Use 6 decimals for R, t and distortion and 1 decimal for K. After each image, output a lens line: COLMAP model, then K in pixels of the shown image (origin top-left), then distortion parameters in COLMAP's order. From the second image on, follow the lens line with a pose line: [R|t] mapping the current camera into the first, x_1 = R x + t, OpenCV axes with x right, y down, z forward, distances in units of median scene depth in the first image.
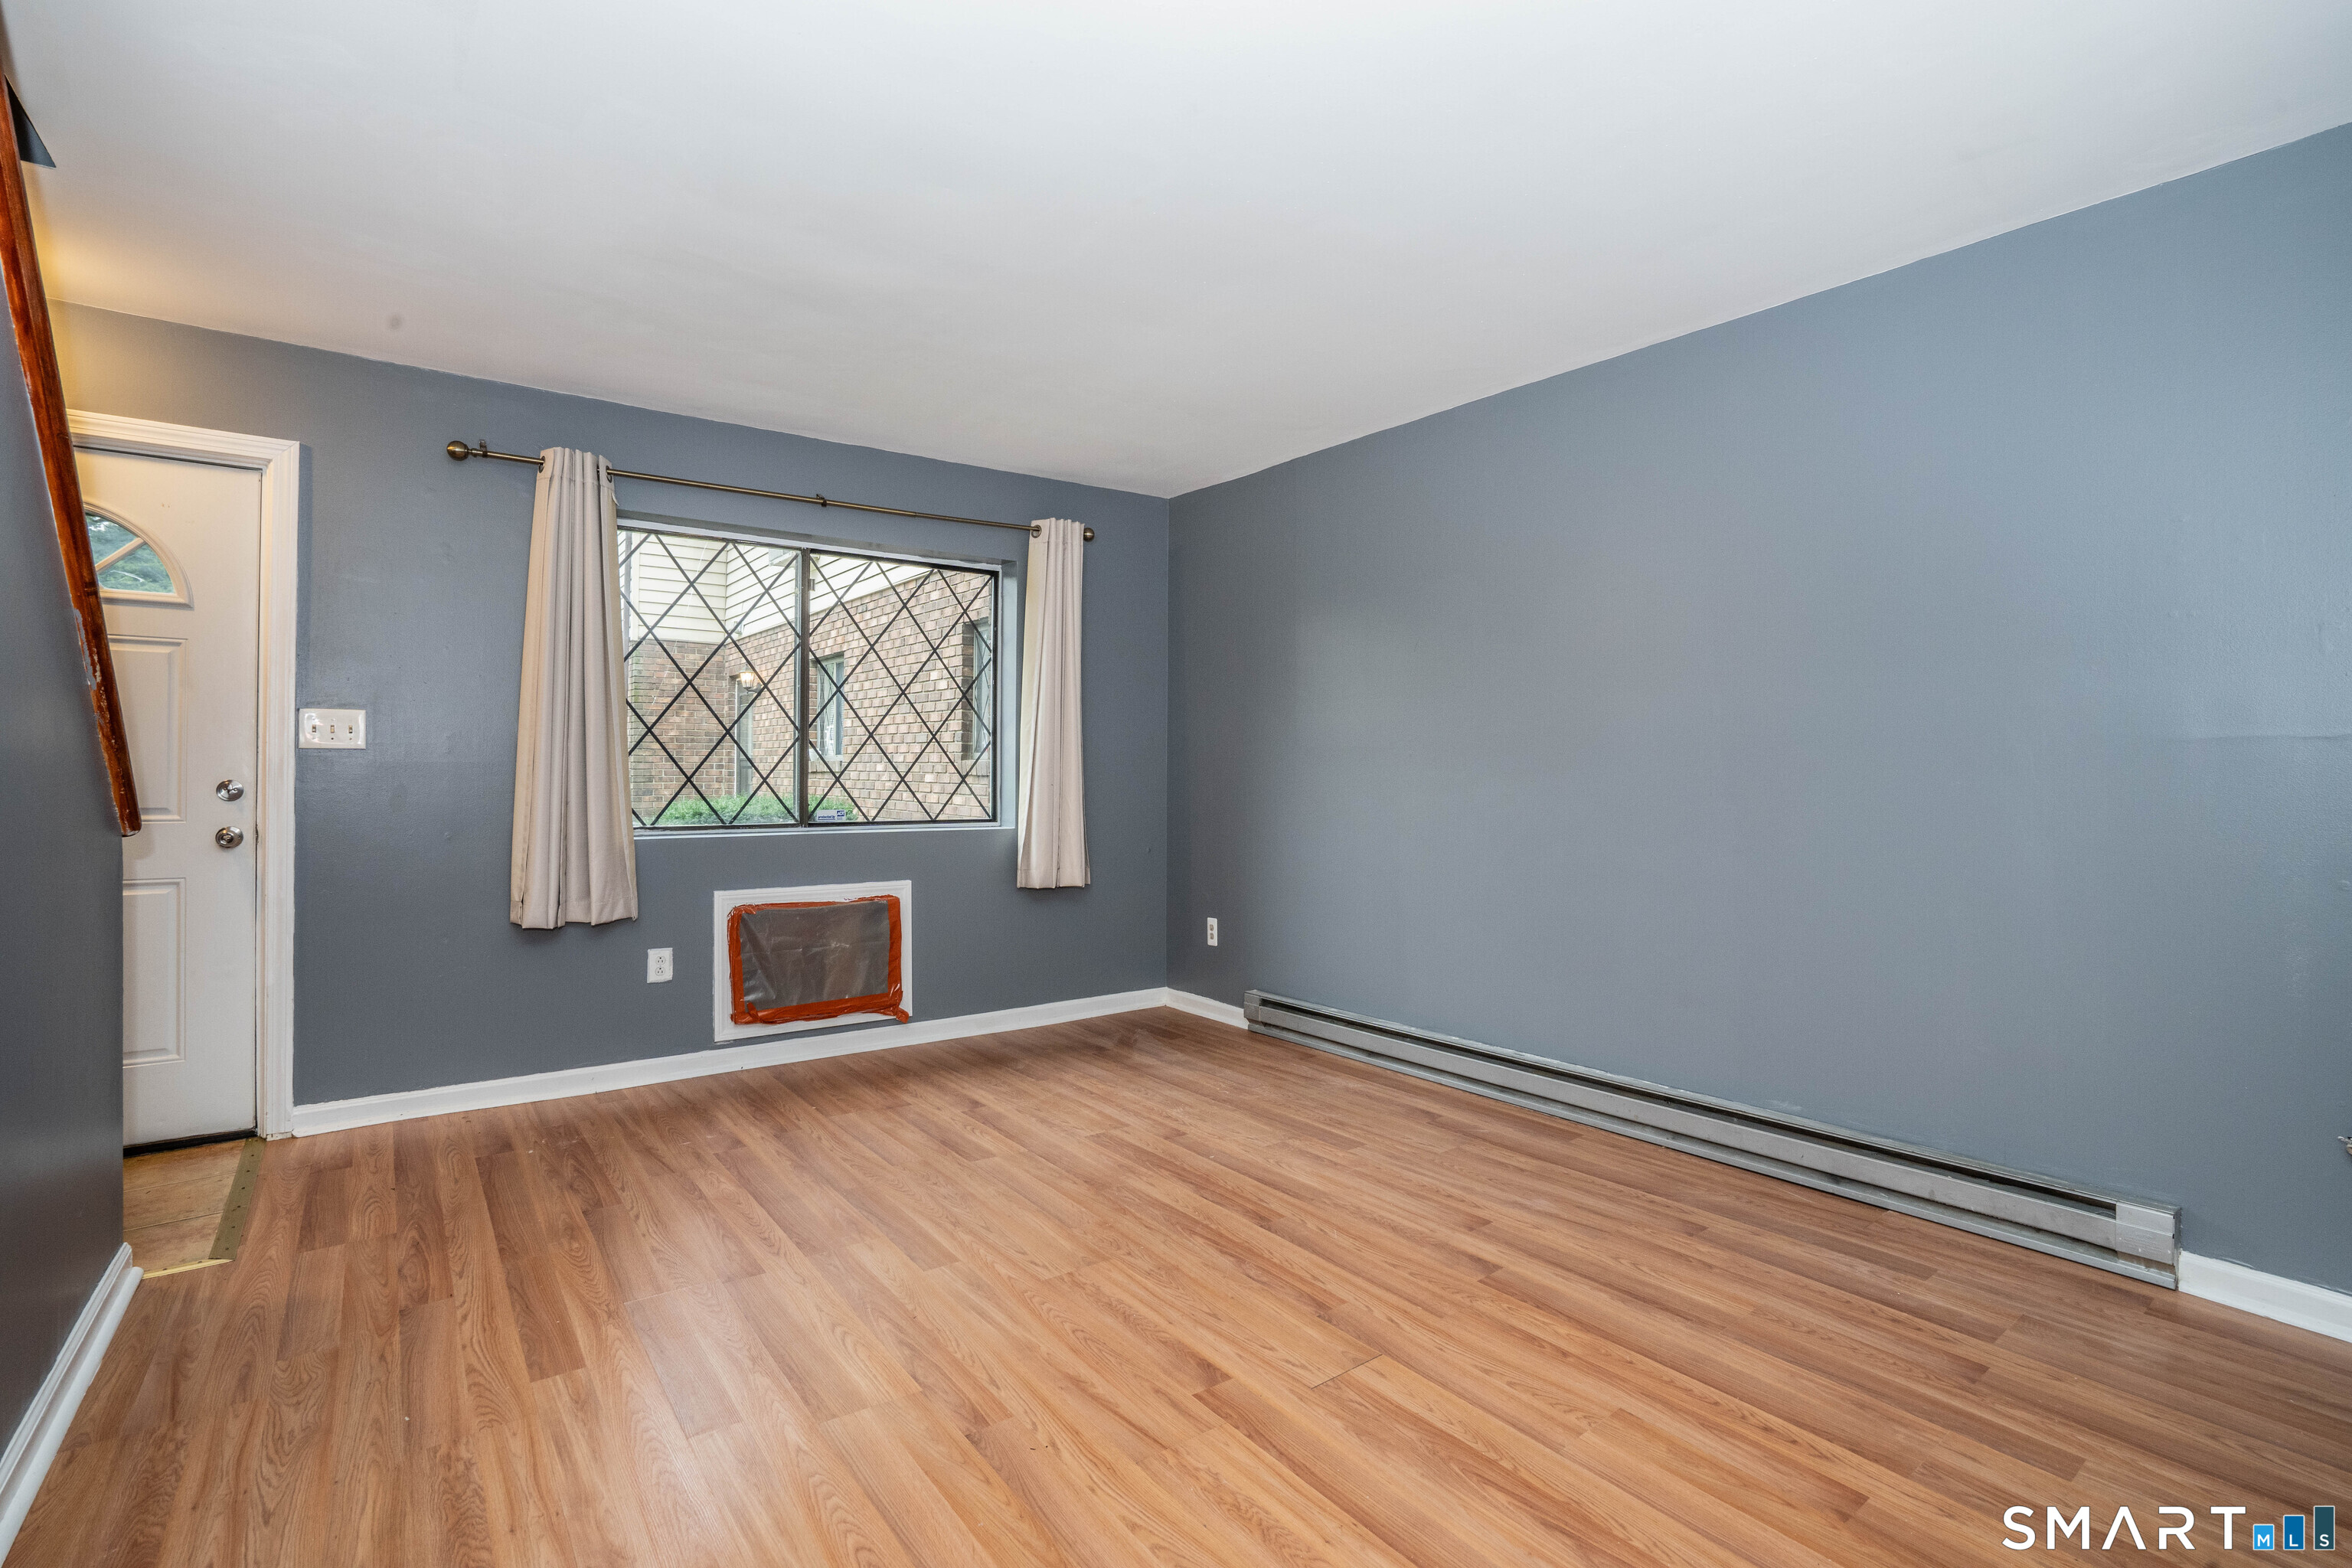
lens RADIAL K [[1073.3, 0, 1066.5], [0, 1073.3, 783.5], [0, 0, 1]] dist [0.002084, 0.000192]
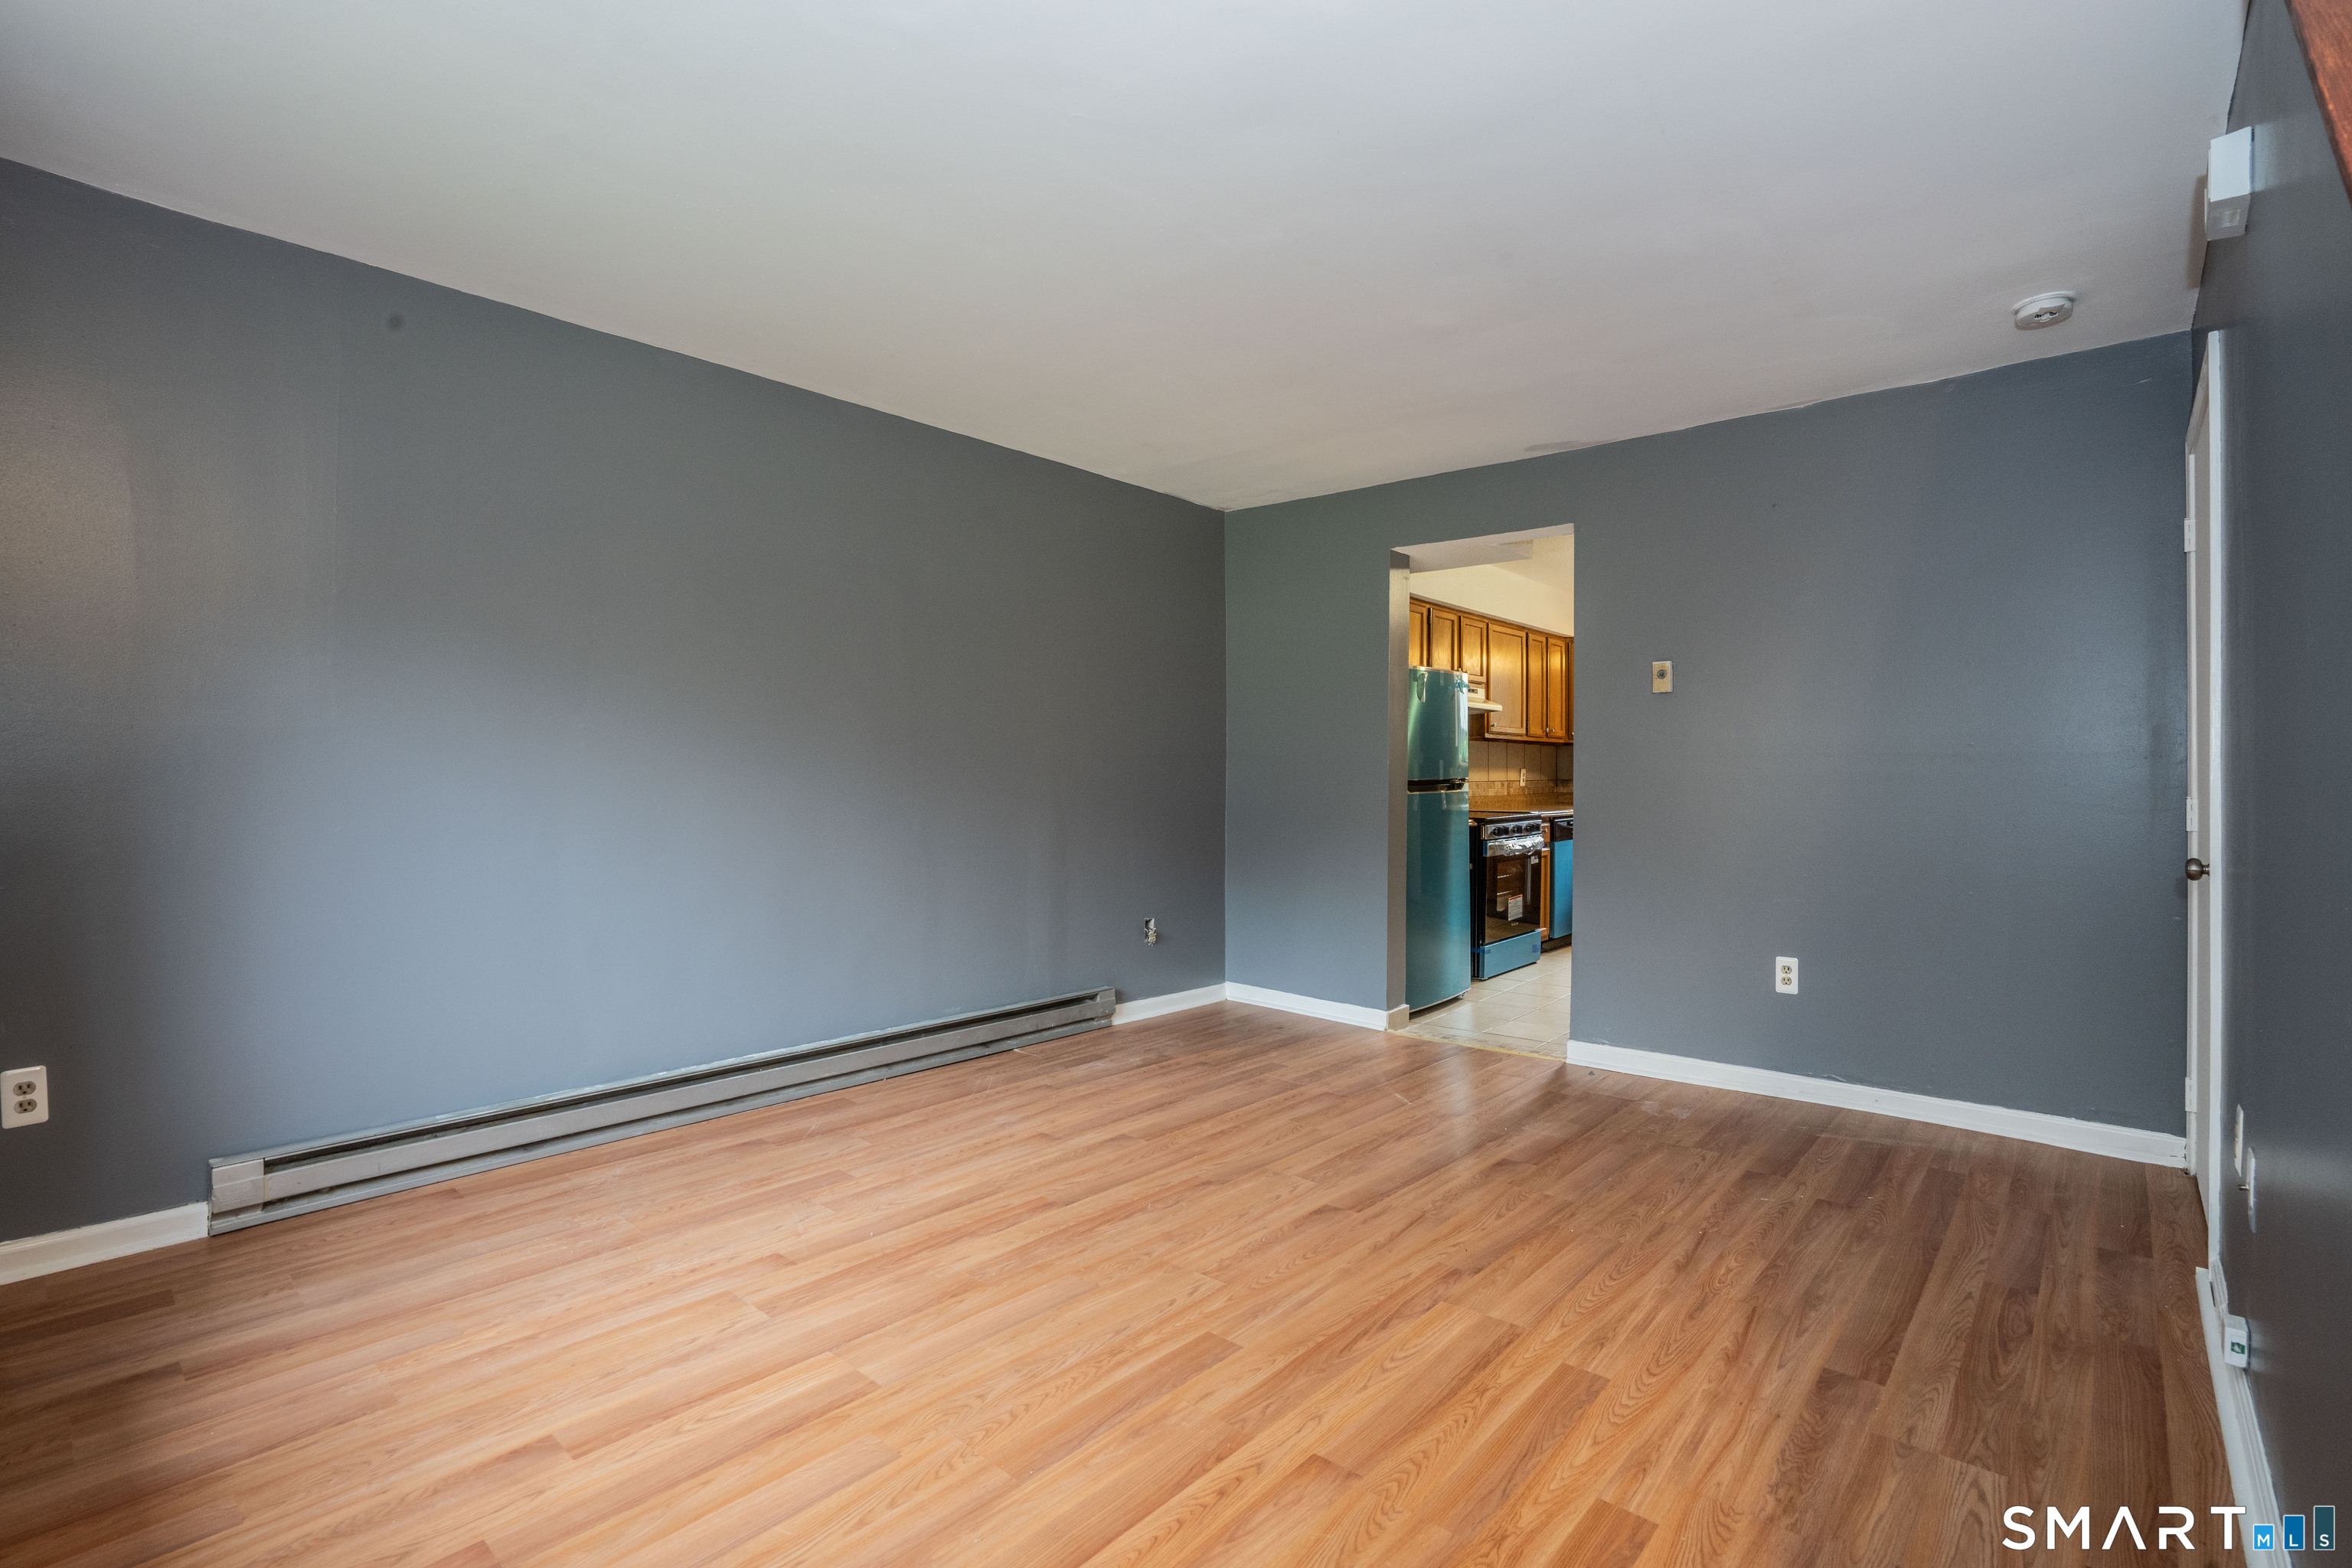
lens RADIAL K [[1073.3, 0, 1066.5], [0, 1073.3, 783.5], [0, 0, 1]] dist [0.002084, 0.000192]
pose [[-0.214866, 0.000498, 0.976643, -0.920675], [-0.009253, 0.999954, -0.002546, -0.035882], [-0.976600, -0.009584, -0.214851, 1.222195]]
